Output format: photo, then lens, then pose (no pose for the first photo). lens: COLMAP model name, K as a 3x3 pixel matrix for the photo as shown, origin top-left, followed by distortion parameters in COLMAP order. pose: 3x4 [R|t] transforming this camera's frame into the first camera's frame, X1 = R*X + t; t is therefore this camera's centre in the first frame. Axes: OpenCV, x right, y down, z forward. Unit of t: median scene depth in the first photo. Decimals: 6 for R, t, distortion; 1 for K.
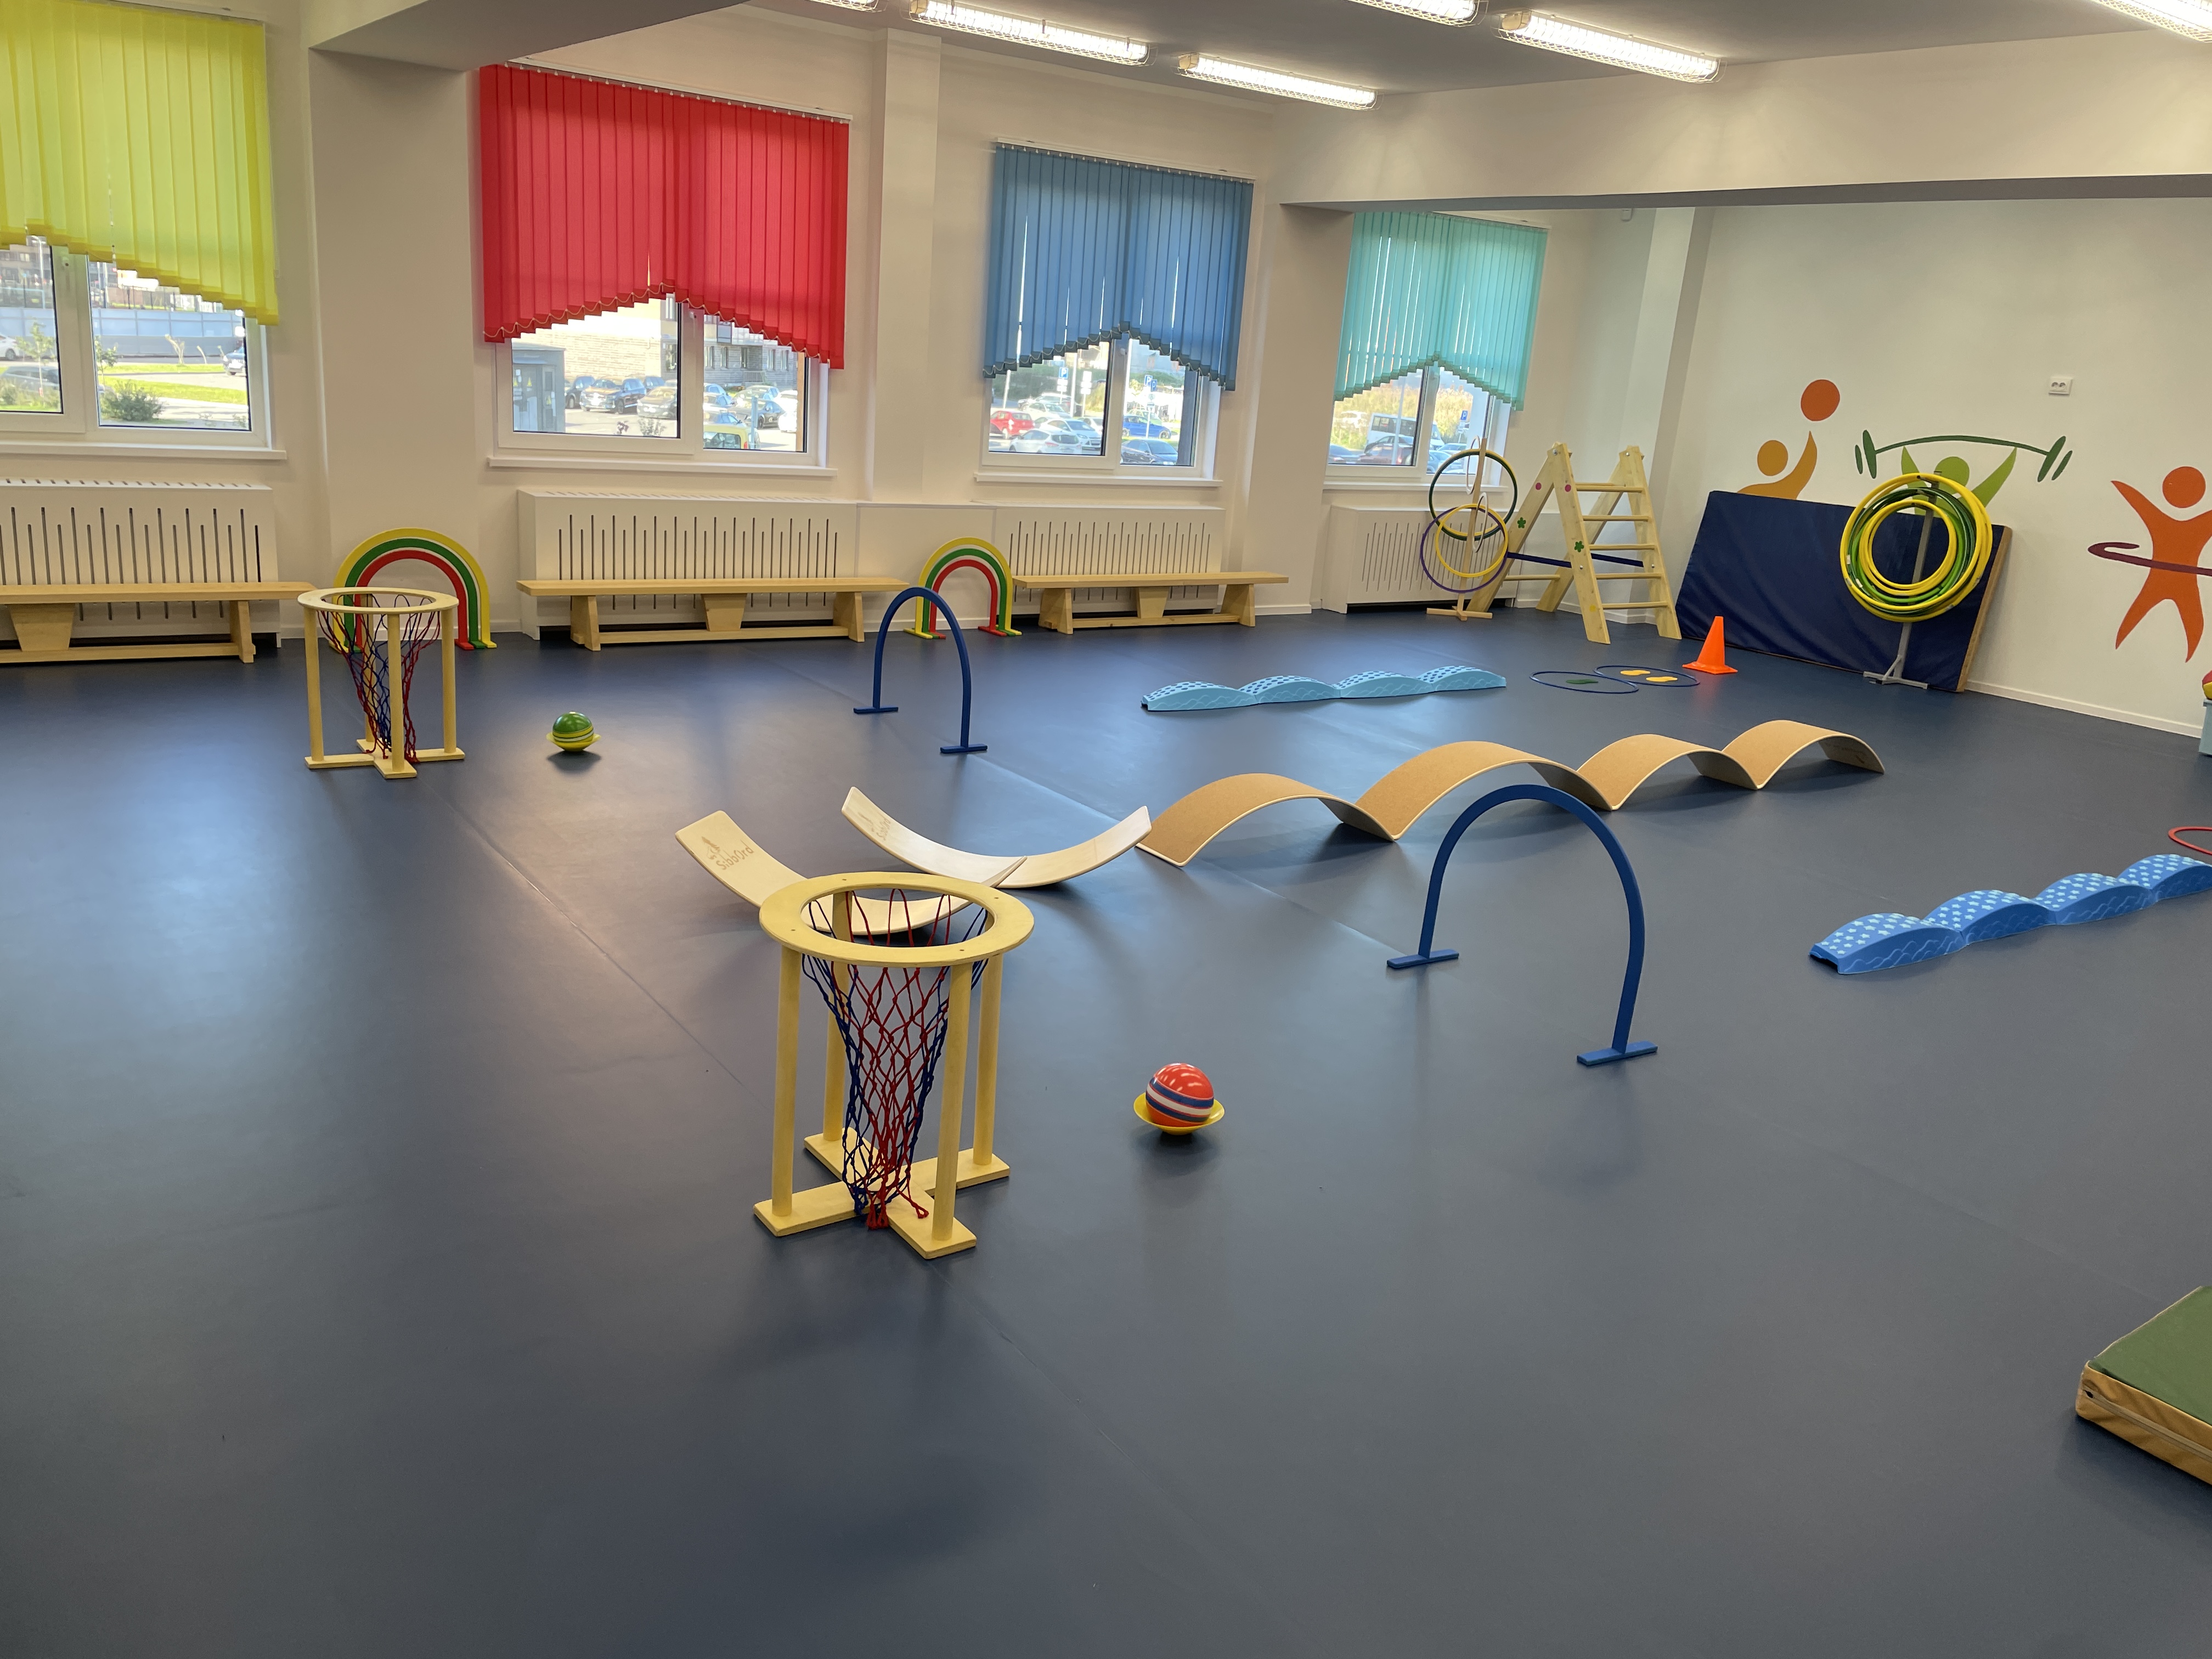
lens RADIAL K [[1717.2, 0, 1103.1], [0, 1717.2, 826.3], [0, 0, 1]] dist [-0.005101, -0.002786]
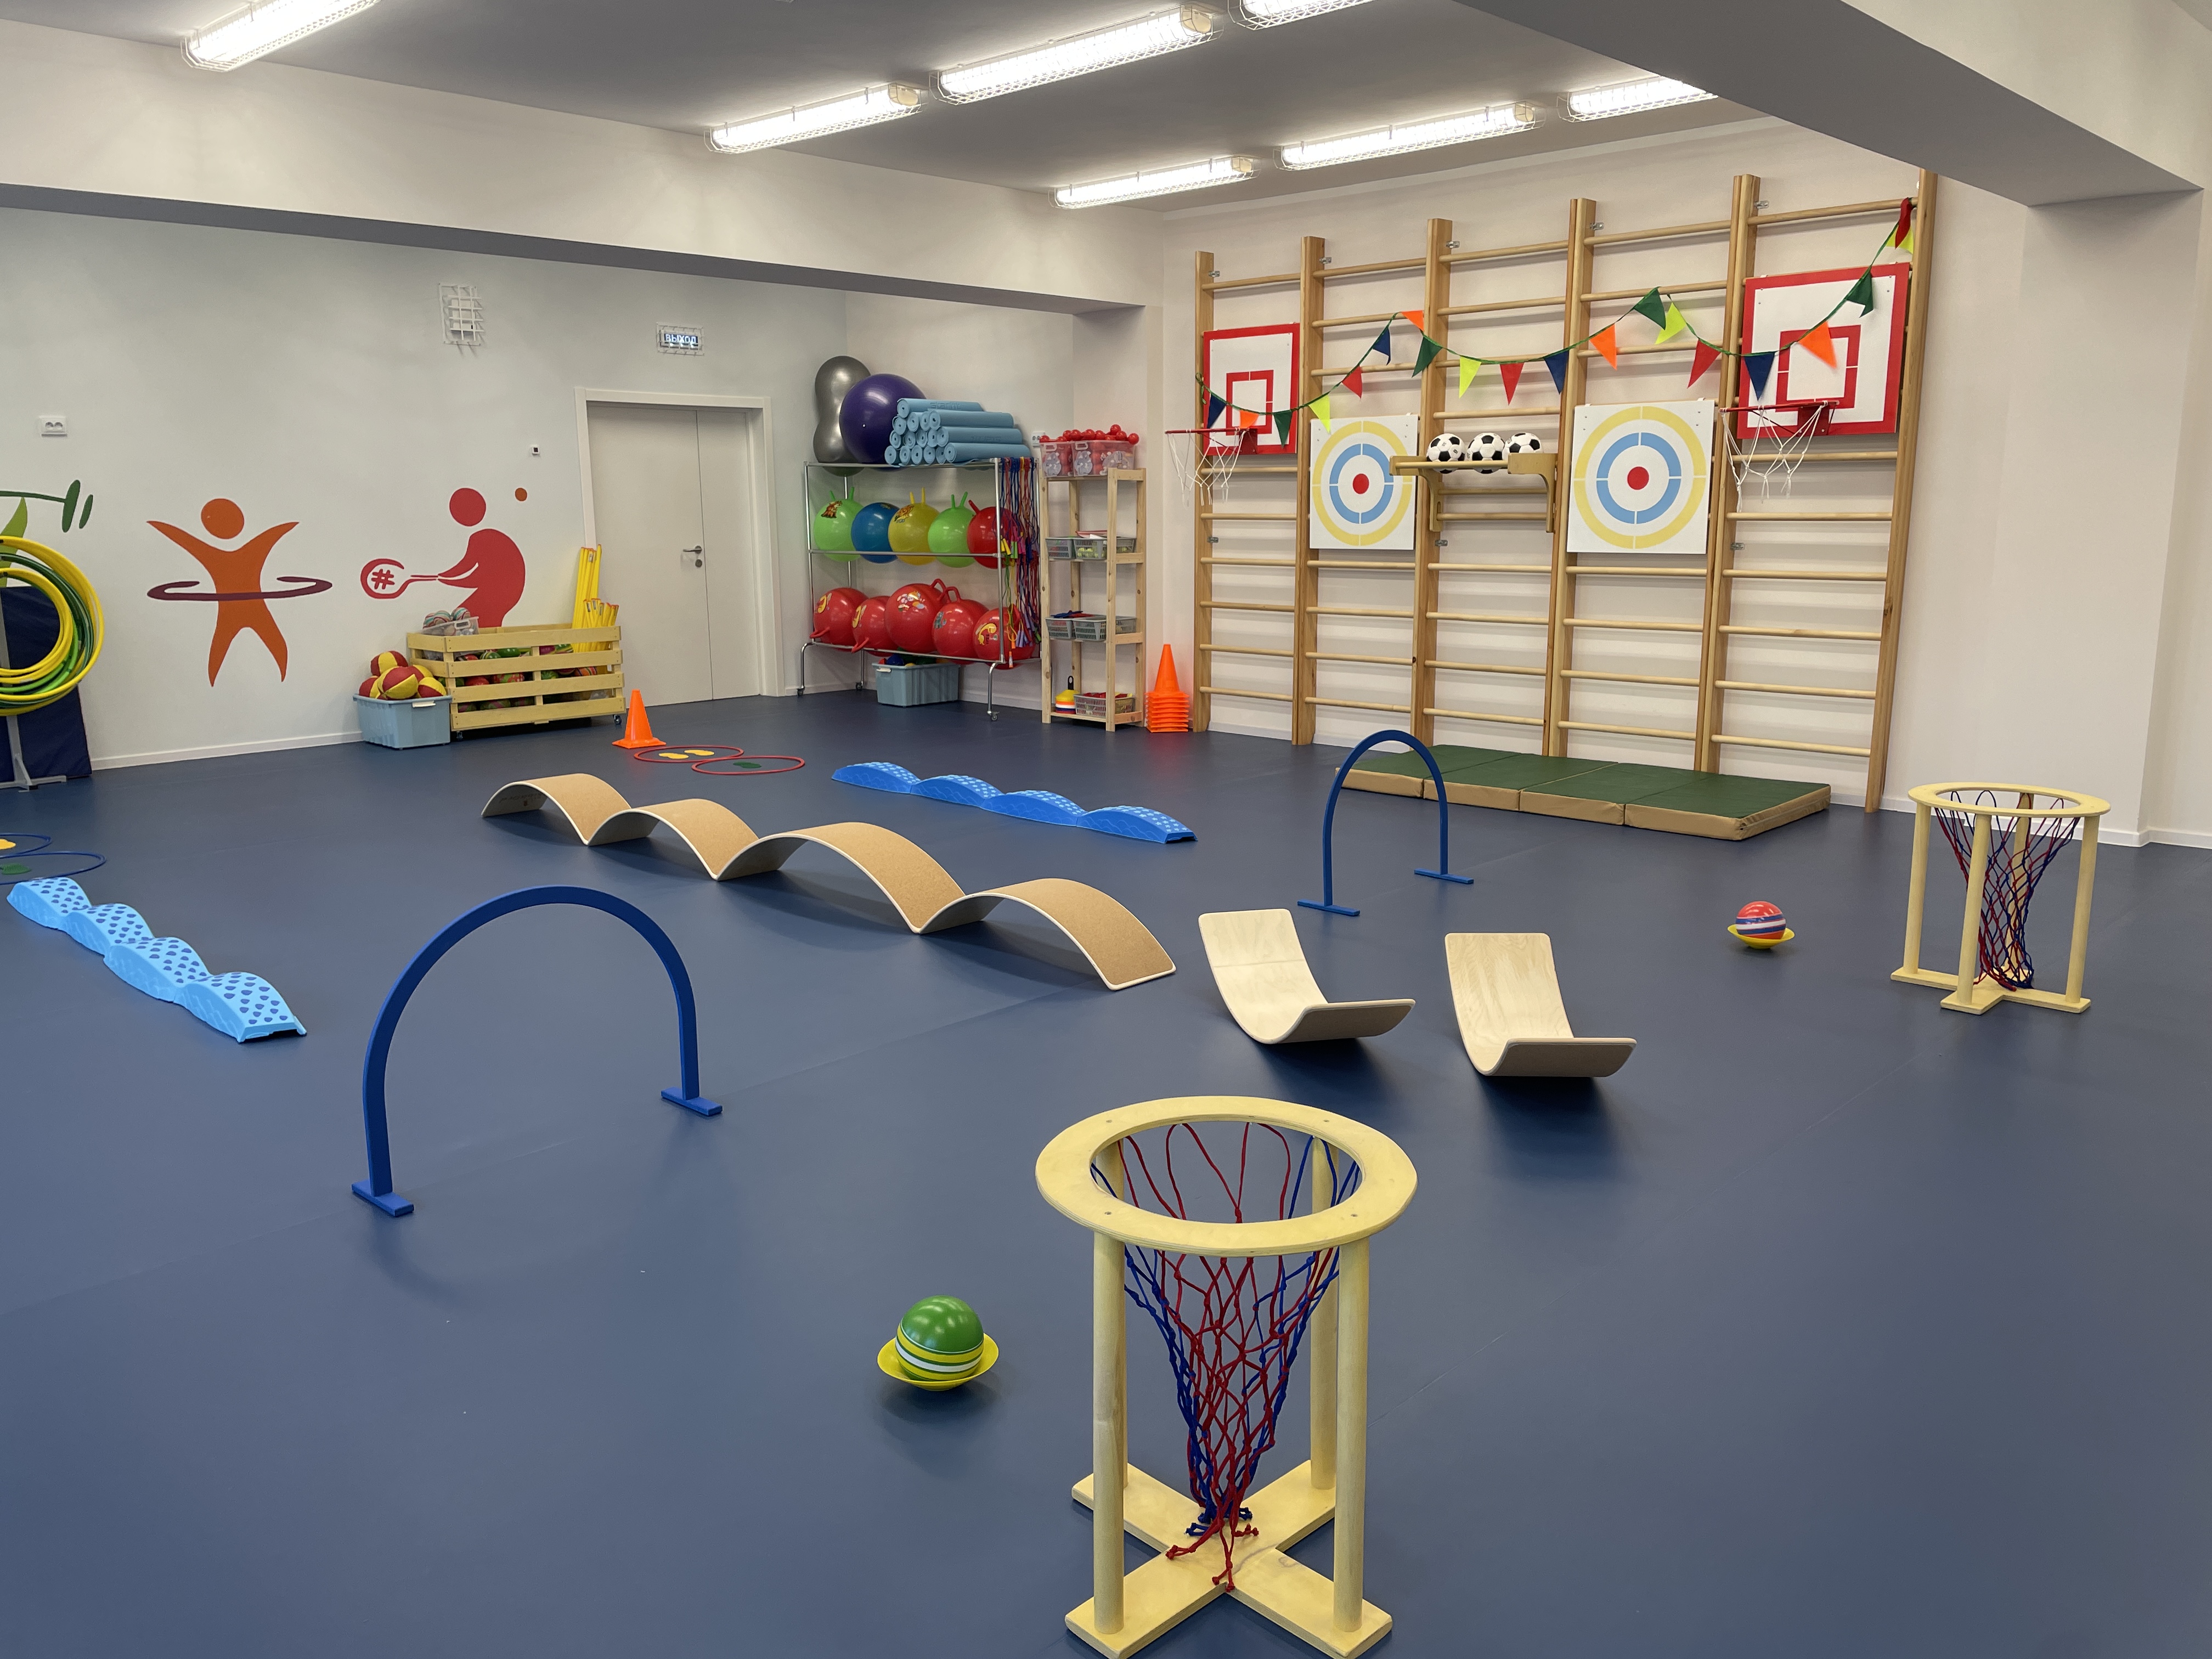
lens RADIAL K [[1717.2, 0, 1104.0], [0, 1717.2, 835.9], [0, 0, 1]] dist [-0.005101, -0.002786]
pose [[-0.188543, -0.258664, 0.947388, -0.456500], [0.265247, 0.915425, 0.302725, -0.186079], [-0.945566, 0.308368, -0.103988, 0.639540]]
